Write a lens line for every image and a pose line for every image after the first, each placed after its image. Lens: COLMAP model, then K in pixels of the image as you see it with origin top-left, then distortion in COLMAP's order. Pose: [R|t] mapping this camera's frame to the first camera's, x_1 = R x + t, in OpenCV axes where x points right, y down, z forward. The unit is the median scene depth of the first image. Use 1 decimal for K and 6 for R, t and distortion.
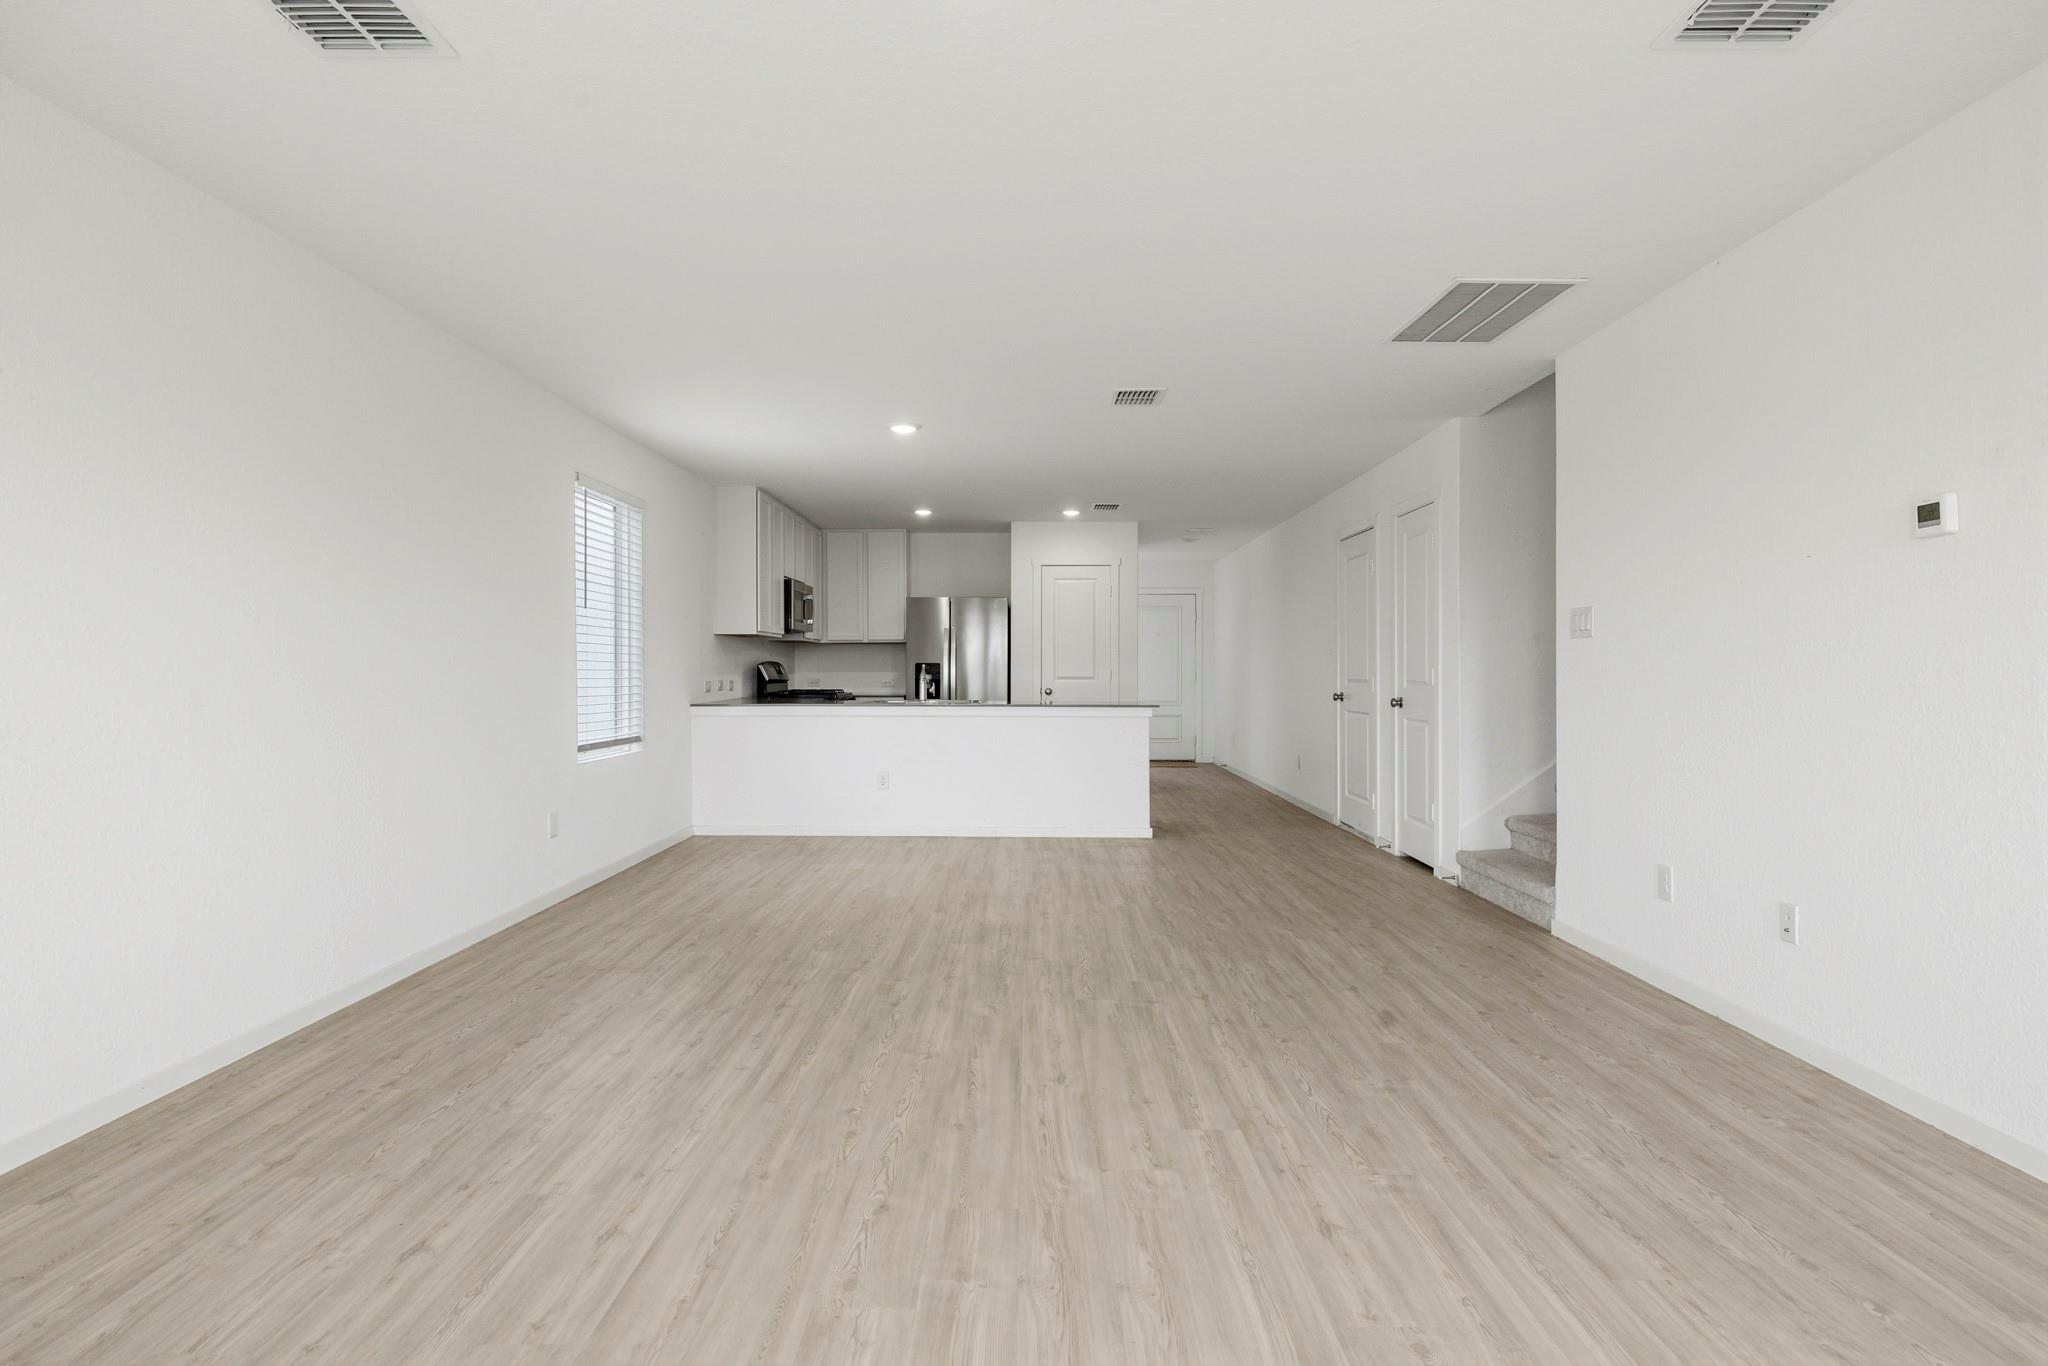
lens RADIAL K [[1066.6, 0, 1013.9], [0, 1066.6, 675.5], [0, 0, 1]] dist [0.002100, 0.001647]
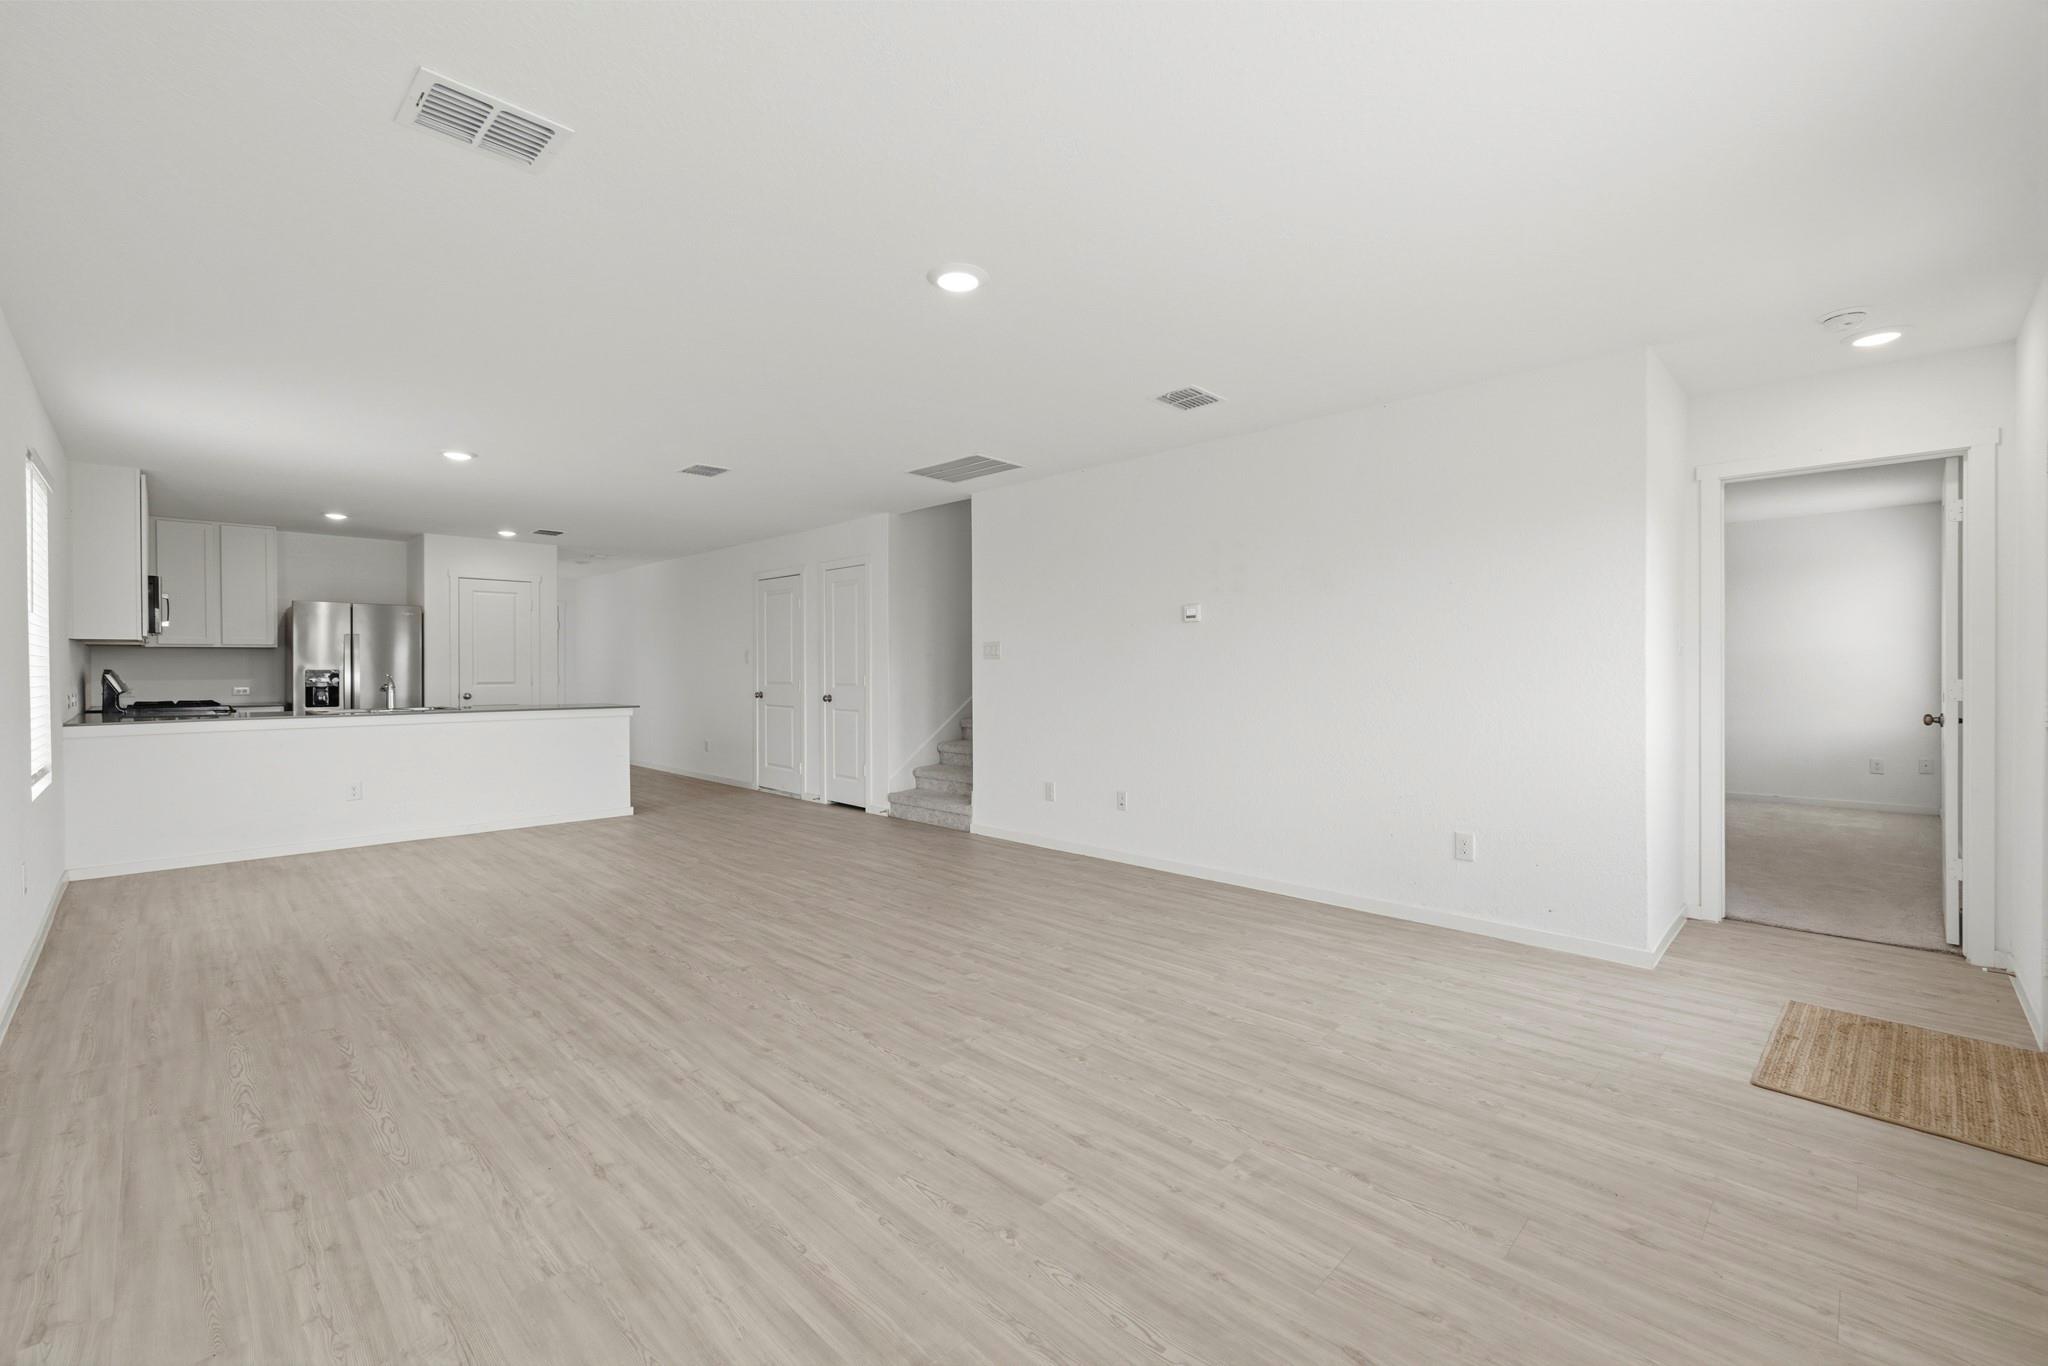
lens RADIAL K [[877.9, 0, 1033.9], [0, 877.9, 677.2], [0, 0, 1]] dist [0.005205, 0.000242]
pose [[0.681154, -0.010359, 0.732067, -0.560348], [0.005614, 0.999944, 0.008926, -0.022022], [-0.732119, -0.001970, 0.681174, -0.034562]]
